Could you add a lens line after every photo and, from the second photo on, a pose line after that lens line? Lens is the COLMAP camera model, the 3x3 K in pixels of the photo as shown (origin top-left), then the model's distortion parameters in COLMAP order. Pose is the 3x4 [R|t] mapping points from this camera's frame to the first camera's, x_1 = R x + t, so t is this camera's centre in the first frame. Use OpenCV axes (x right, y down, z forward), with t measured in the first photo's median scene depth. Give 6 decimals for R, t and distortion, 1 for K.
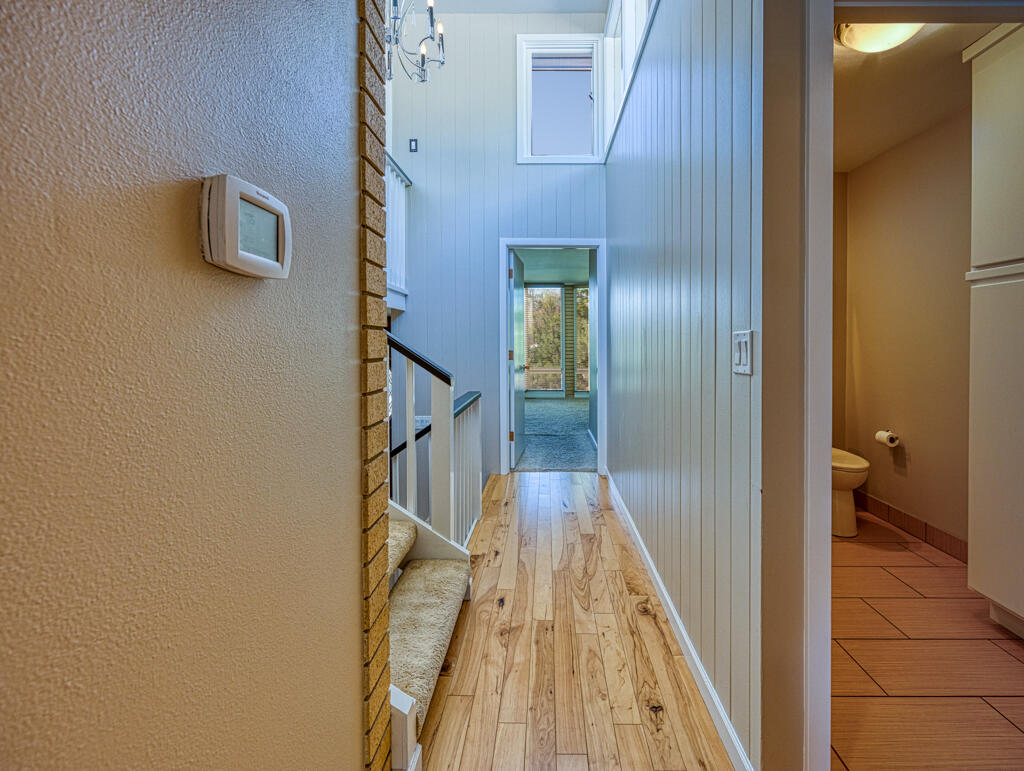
lens RADIAL K [[471.2, 0, 549.4], [0, 471.2, 350.6], [0, 0, 1]] dist [-0.000642, 0.000722]
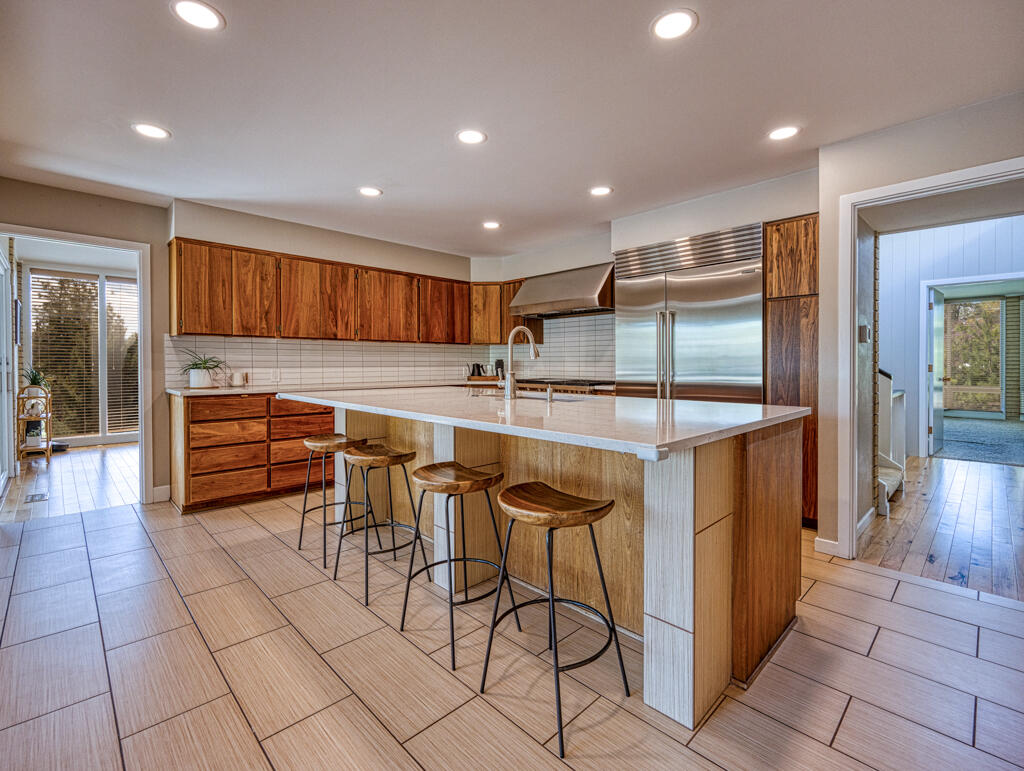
lens RADIAL K [[471.2, 0, 513.3], [0, 471.2, 369.2], [0, 0, 1]] dist [-0.000642, 0.000722]
pose [[0.698585, 0.009431, -0.715465, 0.046679], [-0.010335, 0.999942, 0.003090, 0.020573], [0.715452, 0.005235, 0.698642, -0.756453]]
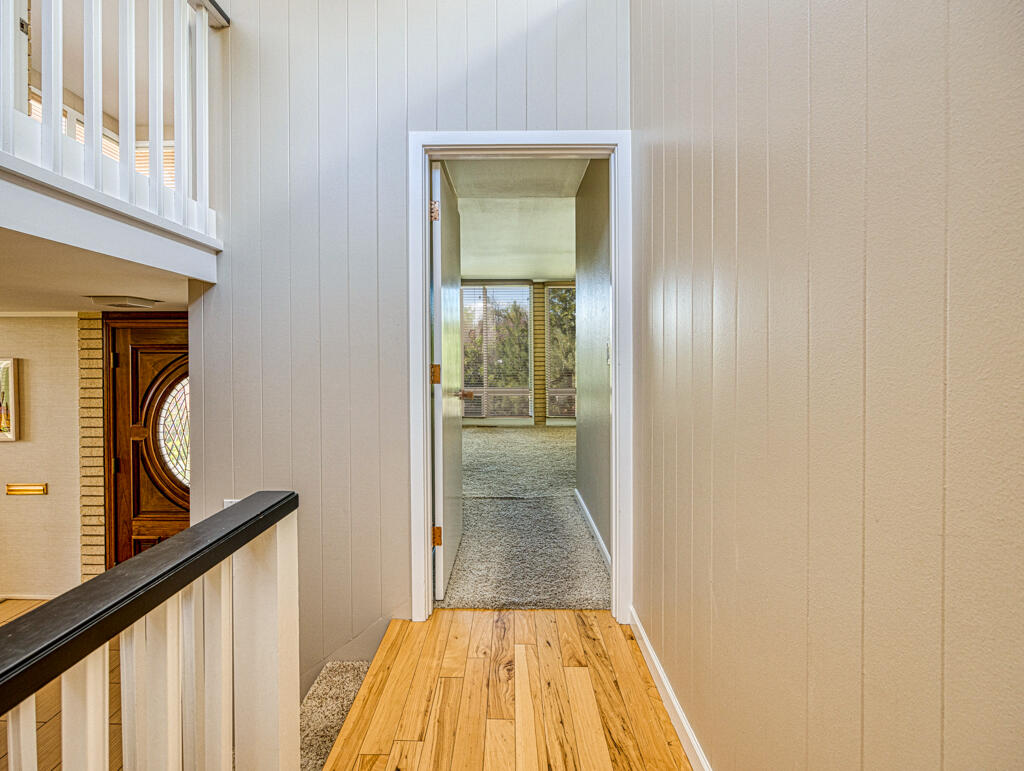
lens RADIAL K [[471.2, 0, 493.8], [0, 471.2, 360.6], [0, 0, 1]] dist [-0.000642, 0.000722]
pose [[0.999021, -0.000983, -0.044222, 0.002181], [0.000452, 0.999928, -0.012016, 0.001423], [0.044230, 0.011984, 0.998949, 0.510225]]
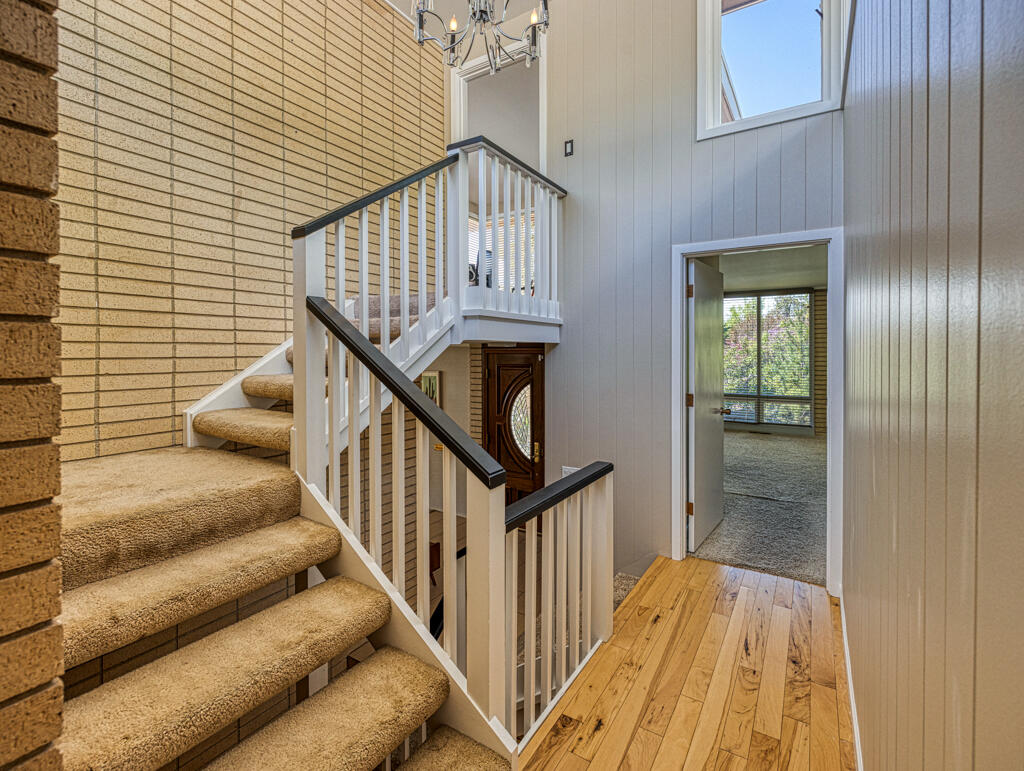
lens RADIAL K [[471.2, 0, 523.6], [0, 471.2, 357.3], [0, 0, 1]] dist [-0.000642, 0.000722]
pose [[0.848078, 0.008549, -0.529803, 0.090984], [-0.010937, 0.999939, -0.001372, -0.054813], [0.529759, 0.006958, 0.848120, 0.230905]]
